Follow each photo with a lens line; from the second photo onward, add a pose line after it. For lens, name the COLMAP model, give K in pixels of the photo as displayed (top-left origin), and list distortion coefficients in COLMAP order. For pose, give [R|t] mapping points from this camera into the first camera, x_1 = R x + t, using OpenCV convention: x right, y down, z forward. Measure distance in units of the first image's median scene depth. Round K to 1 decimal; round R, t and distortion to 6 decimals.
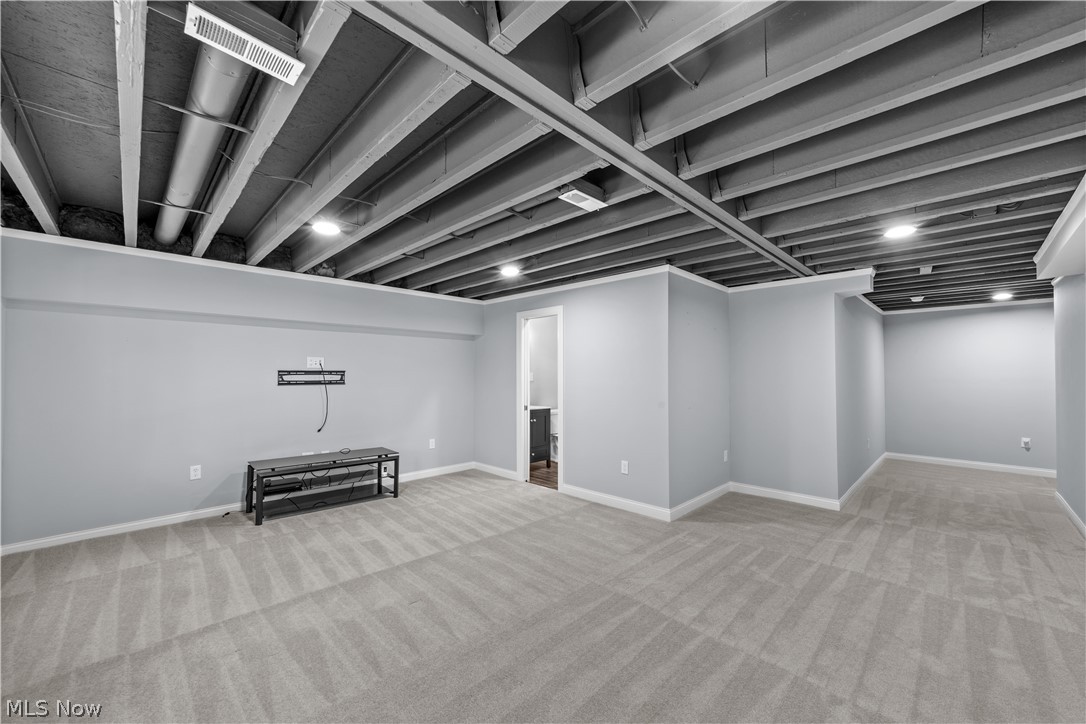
lens RADIAL K [[420.0, 0, 539.7], [0, 420.0, 369.4], [0, 0, 1]] dist [-0.013677, 0.000498]
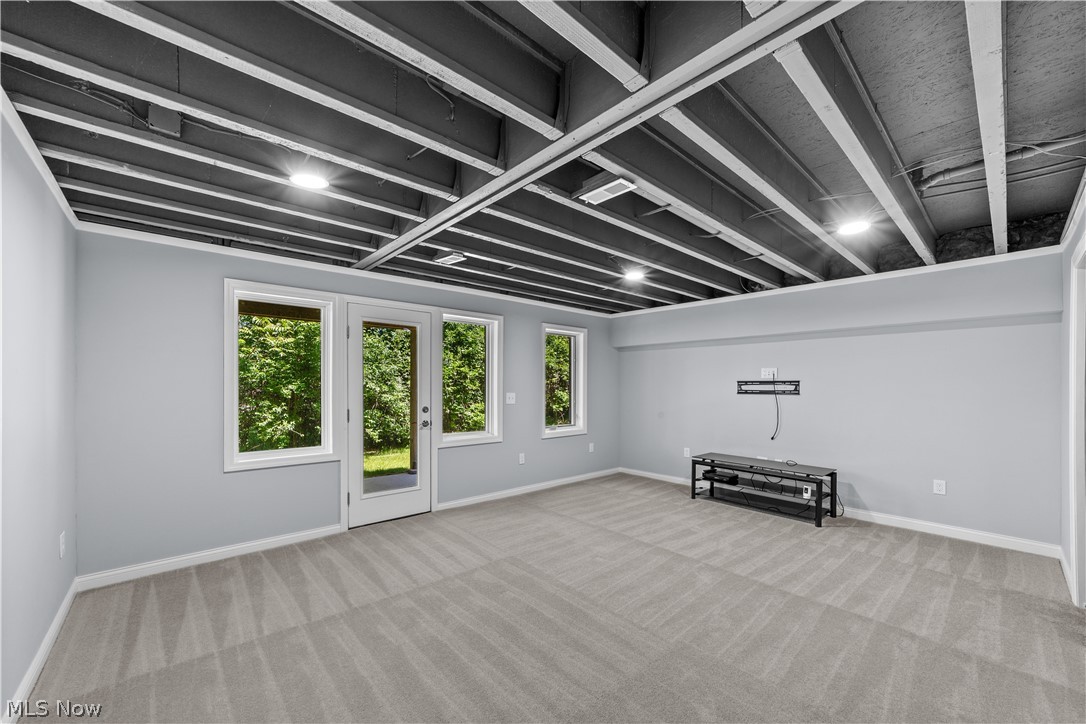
lens RADIAL K [[420.0, 0, 534.3], [0, 420.0, 386.5], [0, 0, 1]] dist [-0.013677, 0.000498]
pose [[-0.057776, -0.001180, -0.998329, 0.652249], [0.006541, 0.999977, -0.001561, 0.017811], [0.998308, -0.006620, -0.057767, 0.561526]]
